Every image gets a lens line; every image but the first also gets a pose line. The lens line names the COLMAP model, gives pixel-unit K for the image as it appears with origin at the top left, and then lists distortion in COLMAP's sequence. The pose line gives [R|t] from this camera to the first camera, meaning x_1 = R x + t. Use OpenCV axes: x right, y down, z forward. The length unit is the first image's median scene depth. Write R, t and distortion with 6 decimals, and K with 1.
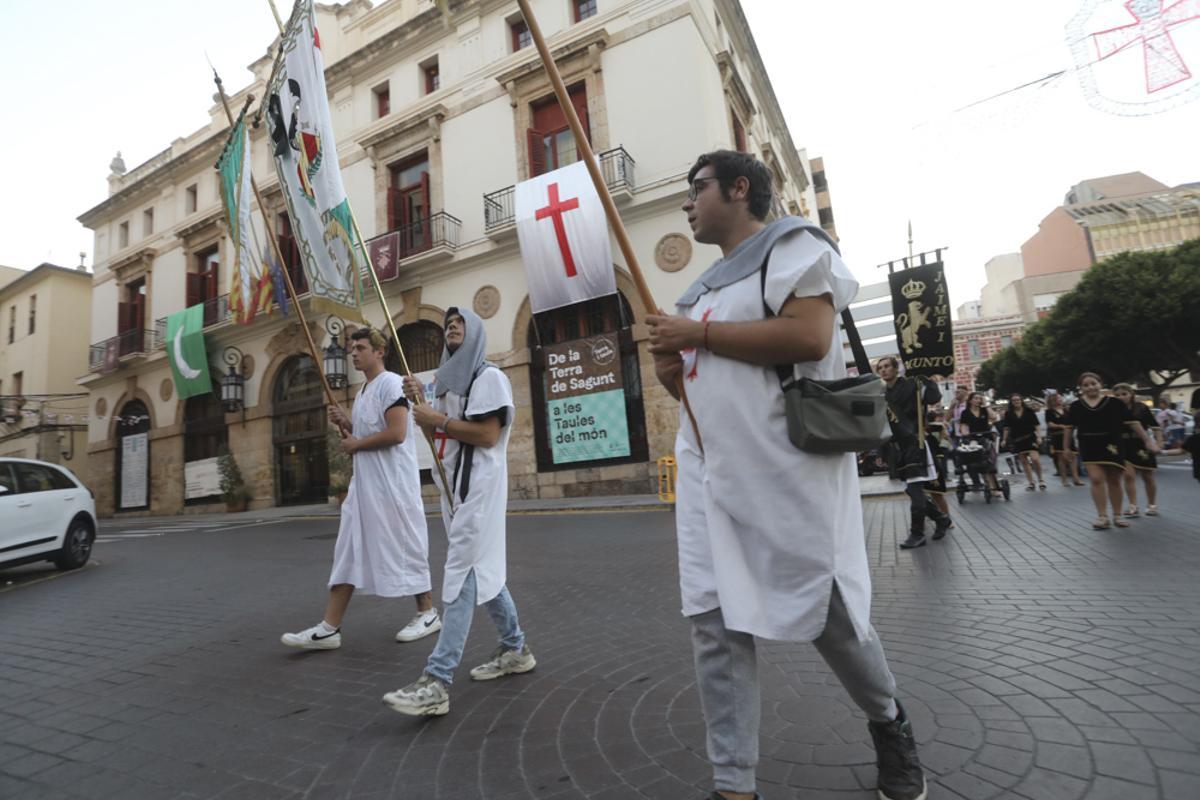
lens RADIAL K [[576.7, 0, 589.7], [0, 576.7, 382.0], [0, 0, 1]] dist [-0.029803, 0.004056]
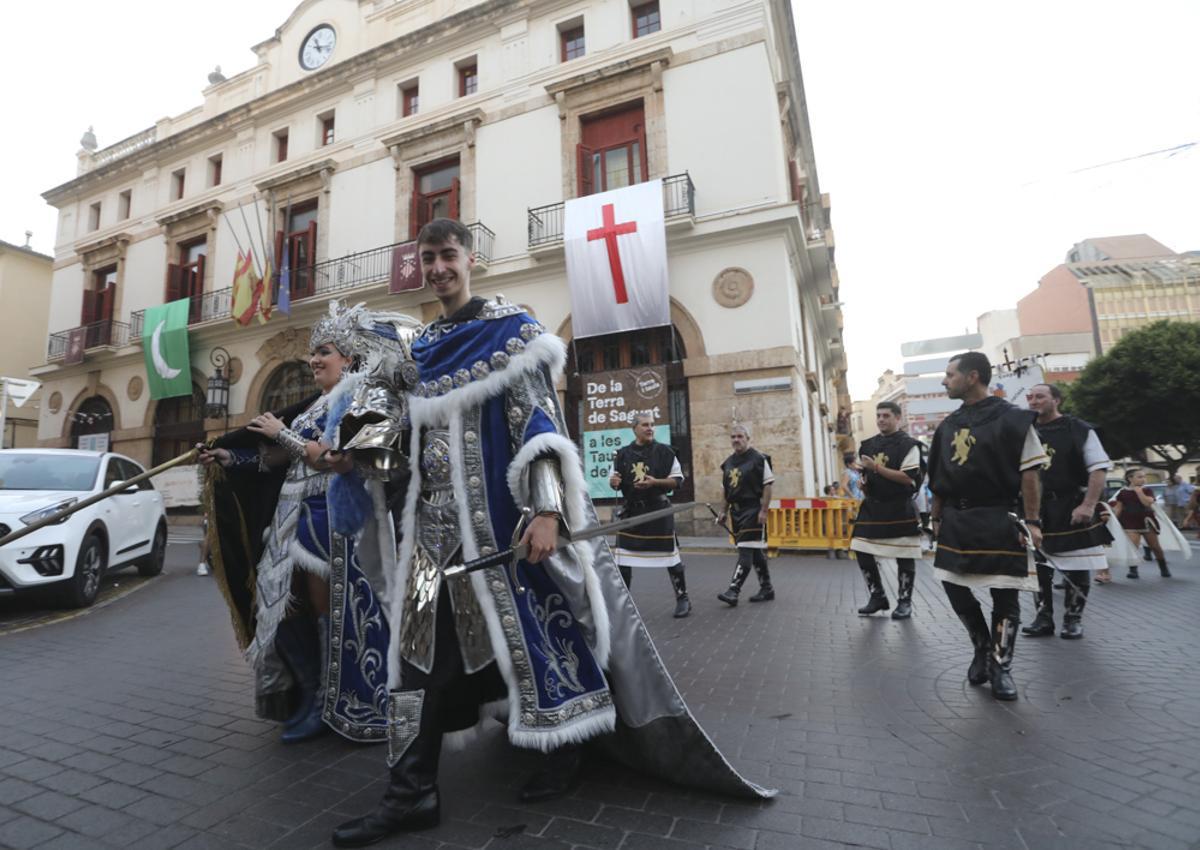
lens RADIAL K [[624.8, 0, 551.6], [0, 624.8, 412.1], [0, 0, 1]] dist [-0.039269, 0.010700]
pose [[0.996991, 0.073563, 0.024435, -0.121380], [-0.073573, 0.997290, -0.000481, 0.003930], [-0.024404, -0.001318, 0.999701, -0.020909]]
